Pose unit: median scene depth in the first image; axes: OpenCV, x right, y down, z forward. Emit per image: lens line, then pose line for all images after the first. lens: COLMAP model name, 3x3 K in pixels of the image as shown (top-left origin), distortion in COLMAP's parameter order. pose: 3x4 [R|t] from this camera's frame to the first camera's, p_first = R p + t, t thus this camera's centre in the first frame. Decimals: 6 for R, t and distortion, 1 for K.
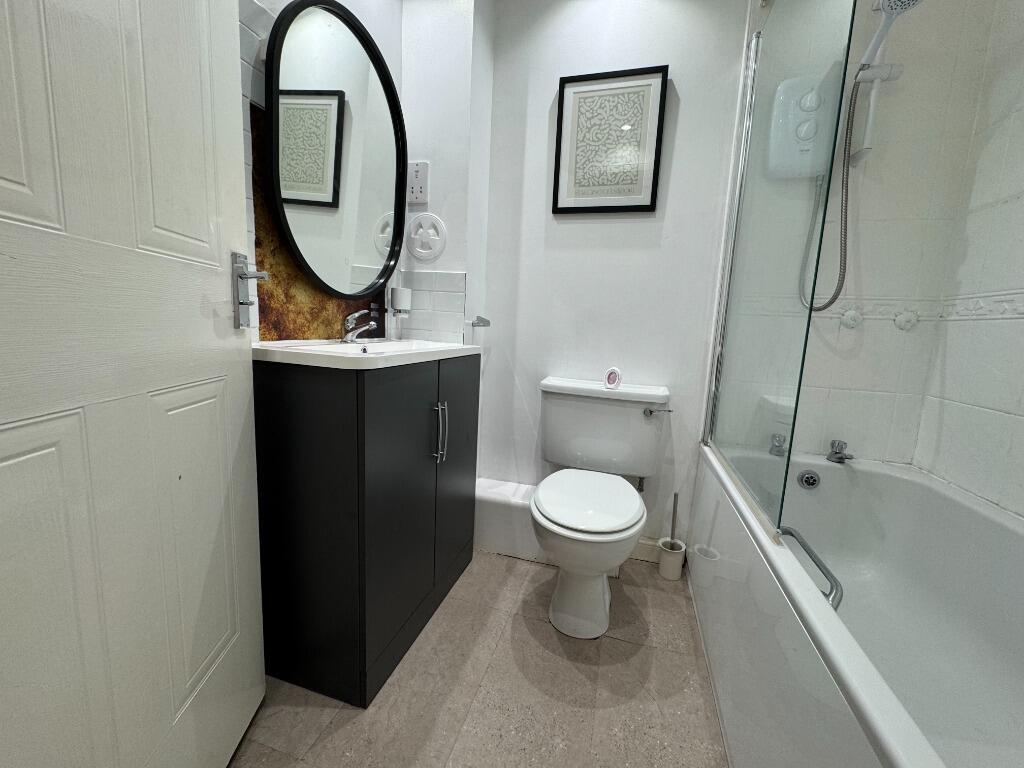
lens RADIAL K [[408.2, 0, 512.4], [0, 408.2, 382.8], [0, 0, 1]] dist [-0.003100, 0.000140]
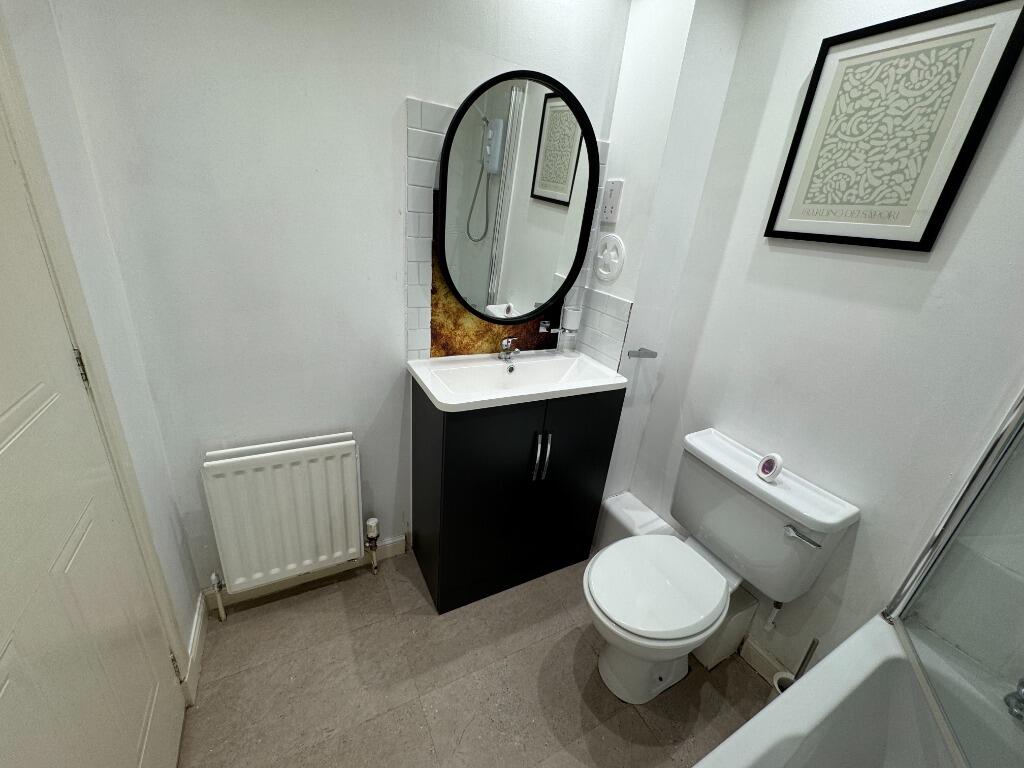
lens RADIAL K [[408.2, 0, 513.0], [0, 408.2, 383.3], [0, 0, 1]] dist [-0.003100, 0.000140]
pose [[0.702534, 0.289144, -0.650263, 0.365521], [-0.164993, 0.955020, 0.246401, -0.279104], [0.692260, -0.065816, 0.718641, 0.106617]]
